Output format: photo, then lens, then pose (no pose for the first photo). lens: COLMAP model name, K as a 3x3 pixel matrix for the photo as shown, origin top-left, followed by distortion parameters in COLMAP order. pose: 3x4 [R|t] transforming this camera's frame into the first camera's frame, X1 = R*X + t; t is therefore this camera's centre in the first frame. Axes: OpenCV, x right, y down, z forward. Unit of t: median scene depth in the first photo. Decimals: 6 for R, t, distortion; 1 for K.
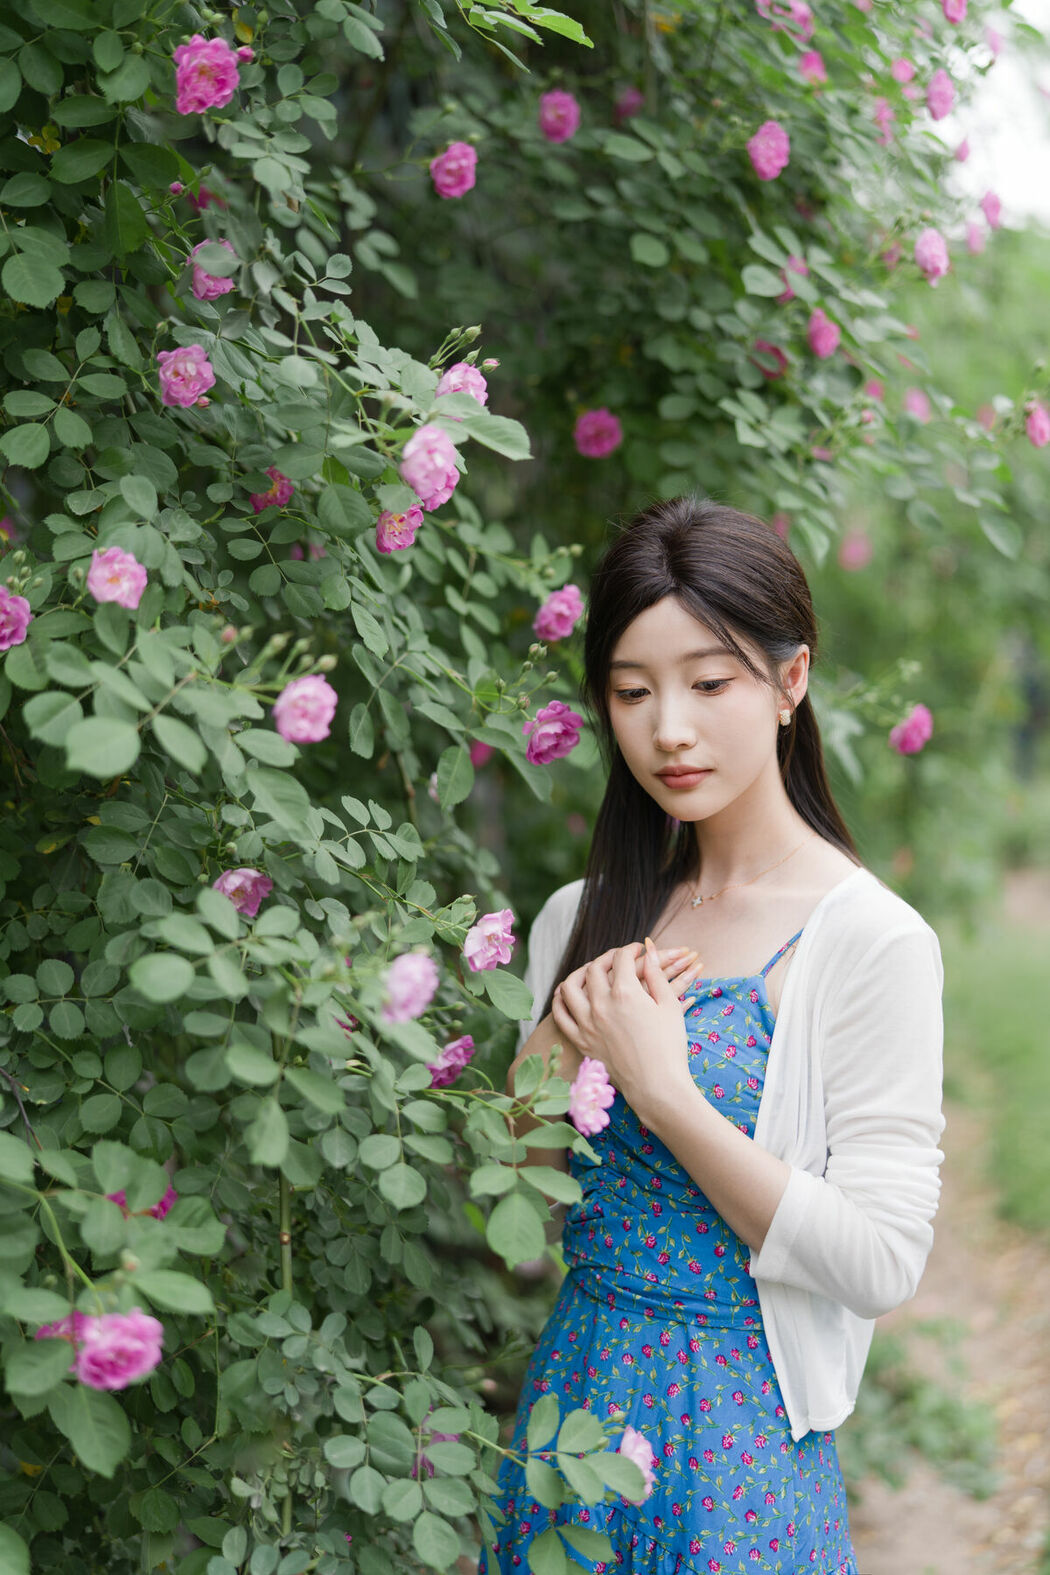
lens RADIAL K [[2135.4, 0, 525.0], [0, 2135.4, 787.5], [0, 0, 1]] dist [-0.355399, 1.778288]
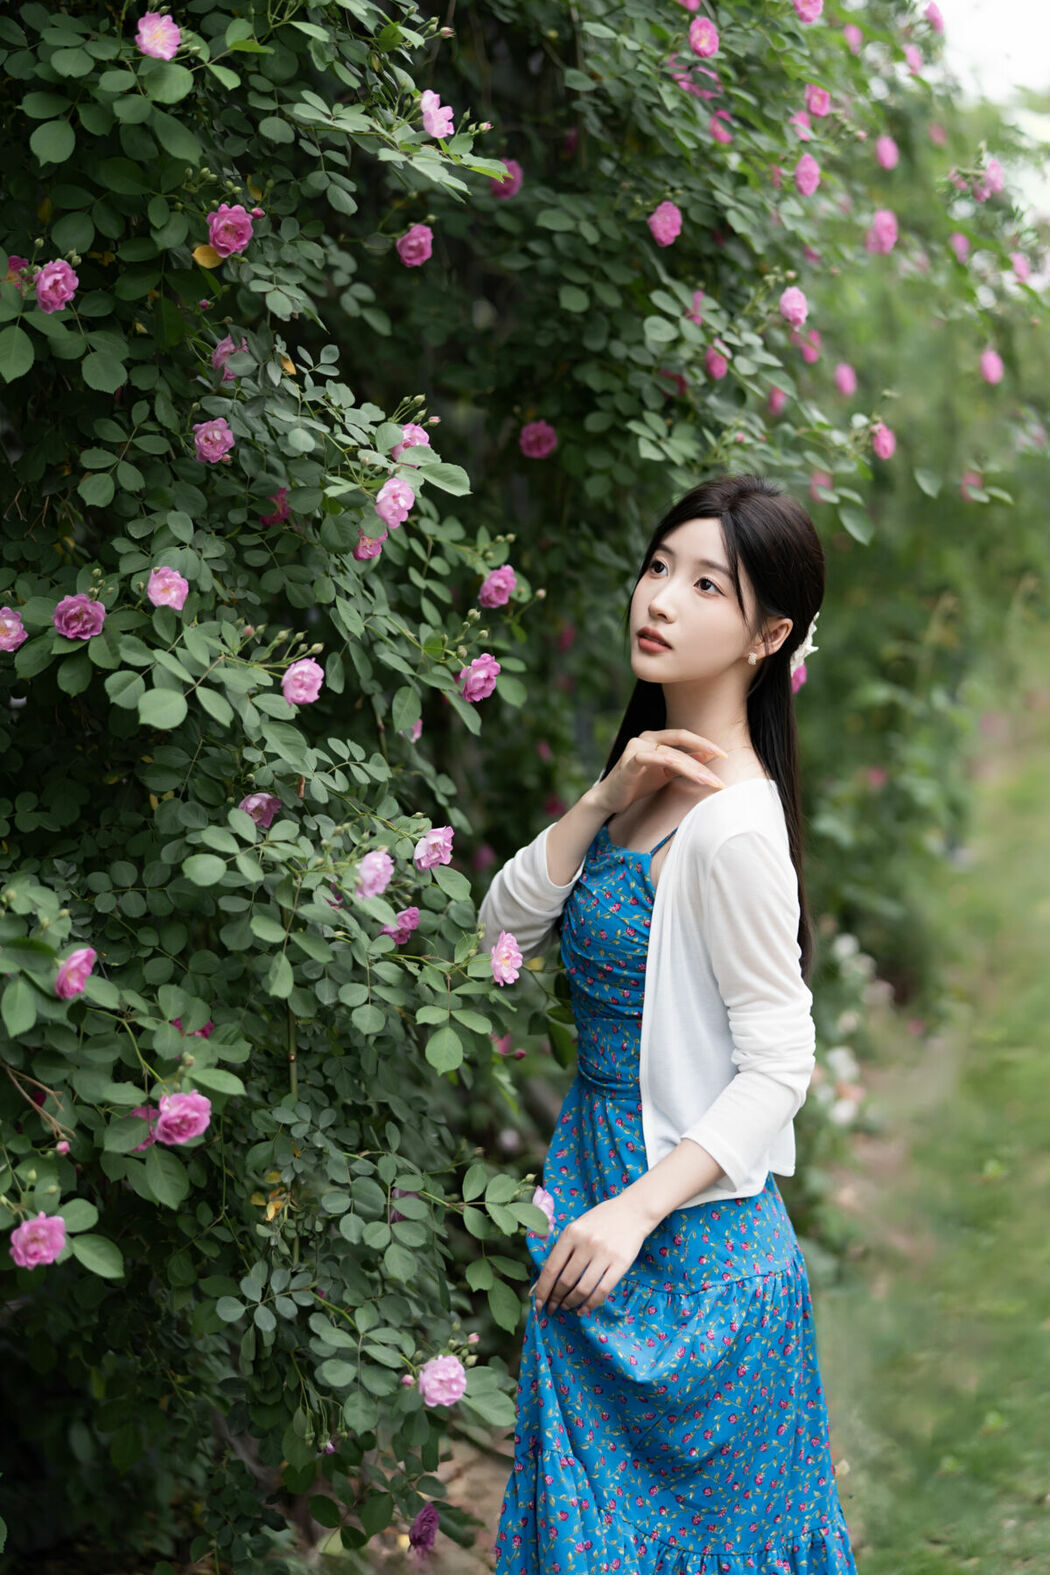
lens RADIAL K [[2135.4, 0, 525.0], [0, 2135.4, 787.5], [0, 0, 1]] dist [-0.355399, 1.778288]
pose [[0.999963, -0.008525, -0.001079, 0.044531], [0.008558, 0.999338, 0.035370, -0.014012], [0.000776, -0.035378, 0.999374, -0.405205]]
